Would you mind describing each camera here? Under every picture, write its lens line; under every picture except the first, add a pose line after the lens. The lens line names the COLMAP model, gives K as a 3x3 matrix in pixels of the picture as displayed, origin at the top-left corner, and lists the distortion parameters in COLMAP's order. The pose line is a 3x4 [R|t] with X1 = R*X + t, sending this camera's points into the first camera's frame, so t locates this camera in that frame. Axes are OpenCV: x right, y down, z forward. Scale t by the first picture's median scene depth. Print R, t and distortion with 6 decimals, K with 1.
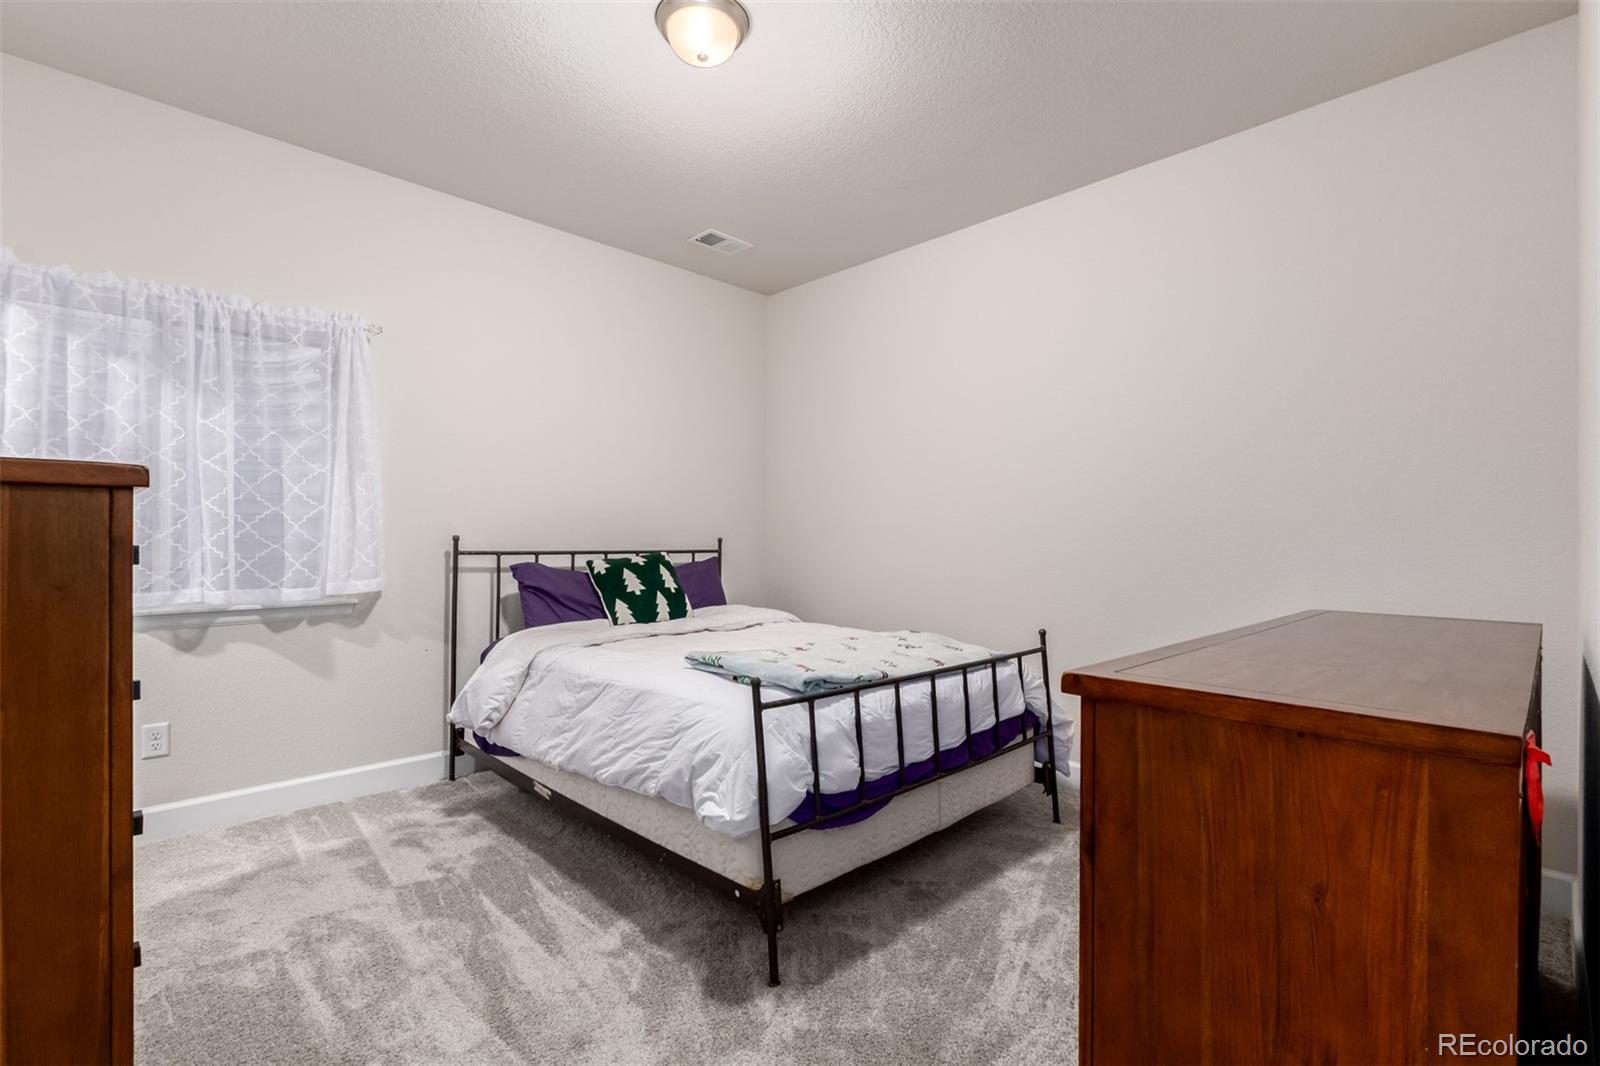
lens RADIAL K [[746.5, 0, 800.0], [0, 746.5, 533.0], [0, 0, 1]] dist [-0.003020, -0.000312]
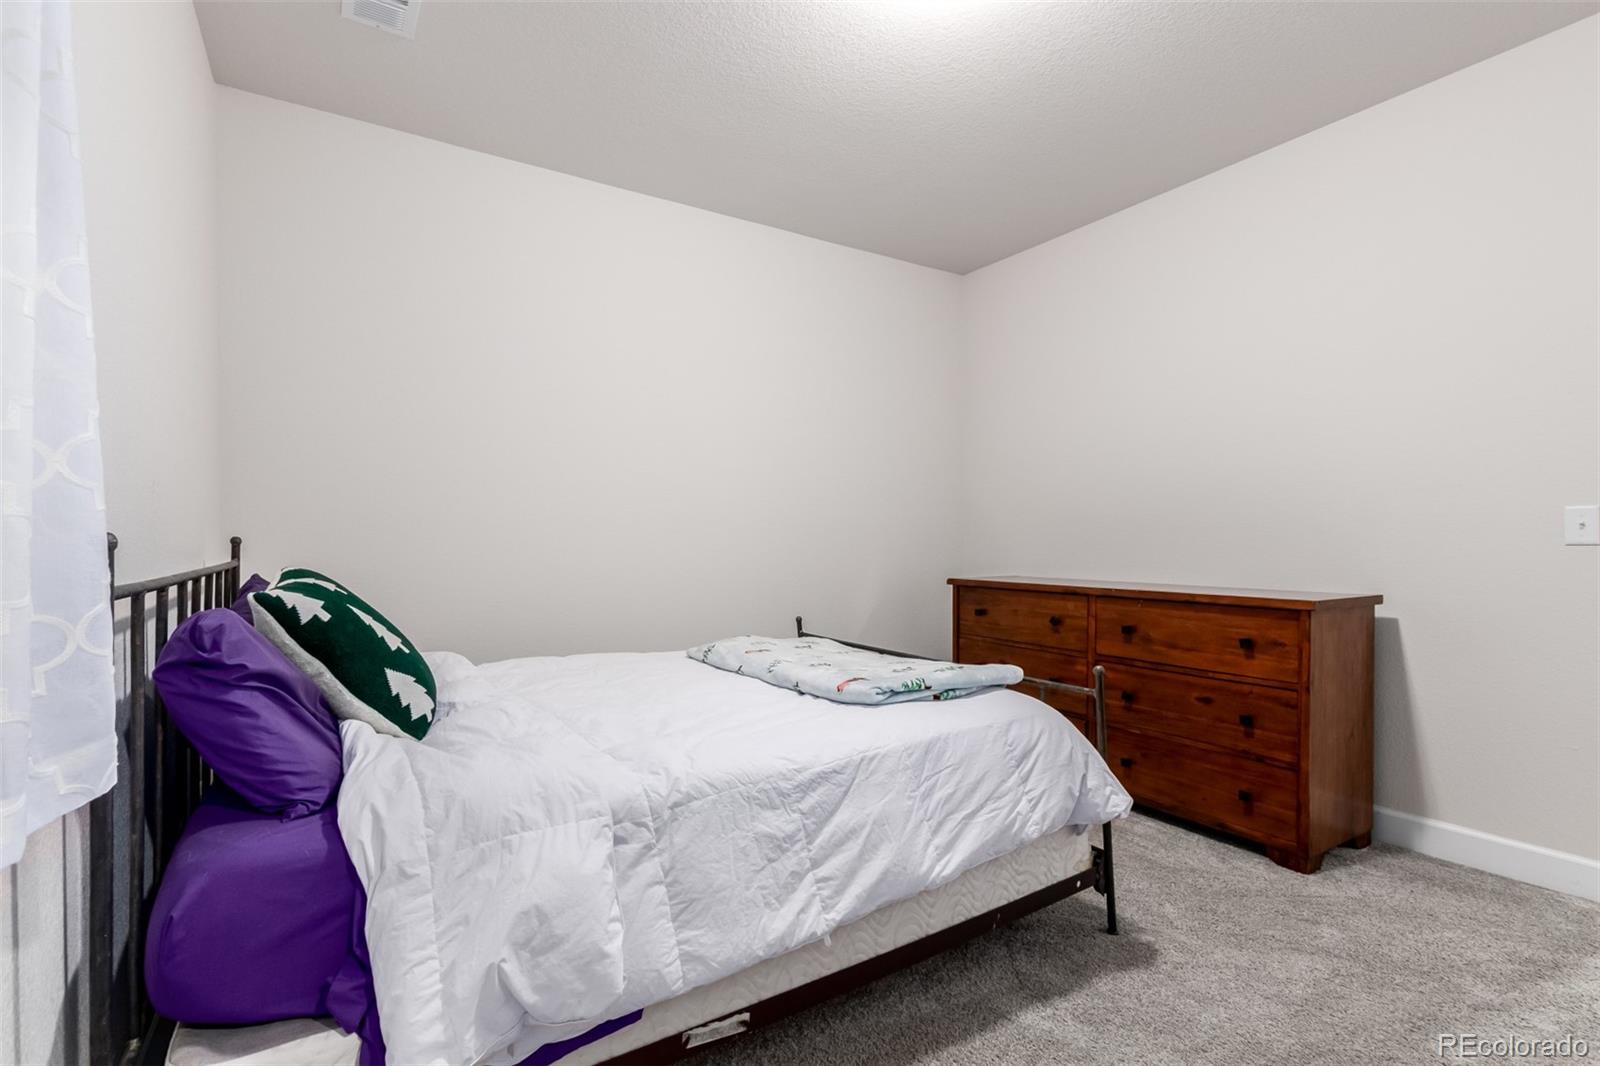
lens RADIAL K [[746.5, 0, 800.0], [0, 746.5, 533.0], [0, 0, 1]] dist [-0.003020, -0.000312]
pose [[0.205732, -0.005033, 0.978596, -0.966832], [-0.003816, 0.999975, 0.005945, -0.001210], [-0.978601, -0.004958, 0.205707, 0.973460]]
